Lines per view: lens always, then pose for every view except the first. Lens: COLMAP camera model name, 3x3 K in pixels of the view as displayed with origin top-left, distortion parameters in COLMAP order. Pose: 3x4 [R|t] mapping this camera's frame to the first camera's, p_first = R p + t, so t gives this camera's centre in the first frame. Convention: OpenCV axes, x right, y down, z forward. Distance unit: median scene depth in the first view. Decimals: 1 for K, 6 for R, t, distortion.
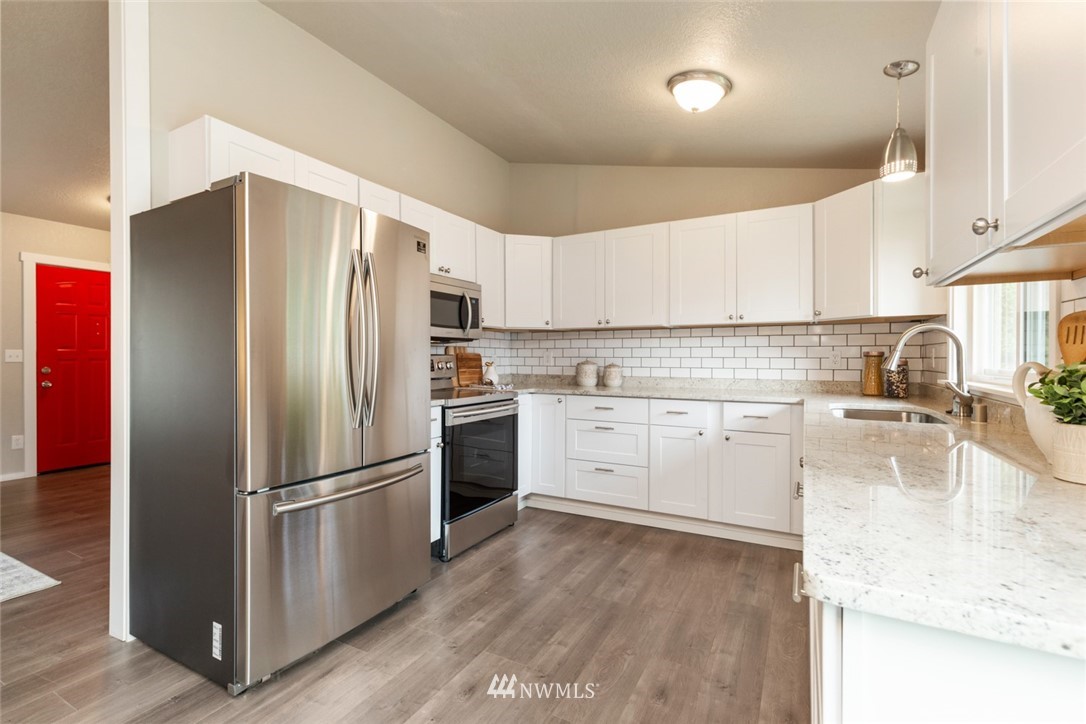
lens RADIAL K [[498.5, 0, 524.6], [0, 498.5, 356.5], [0, 0, 1]] dist [0.010696, -0.002089]
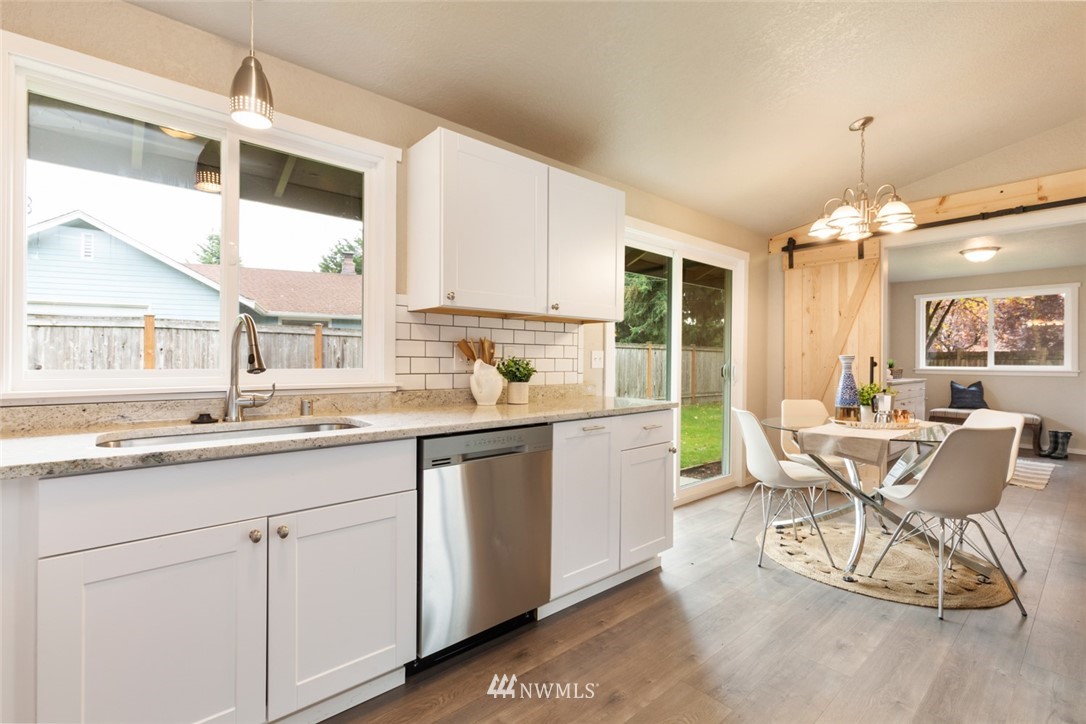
lens RADIAL K [[481.8, 0, 521.1], [0, 481.8, 359.6], [0, 0, 1]] dist [0.001027, -0.001329]
pose [[-0.933834, -0.007335, 0.357631, 0.061449], [-0.007727, 0.999970, 0.000333, 0.004024], [-0.357622, -0.002452, -0.933863, 1.057302]]
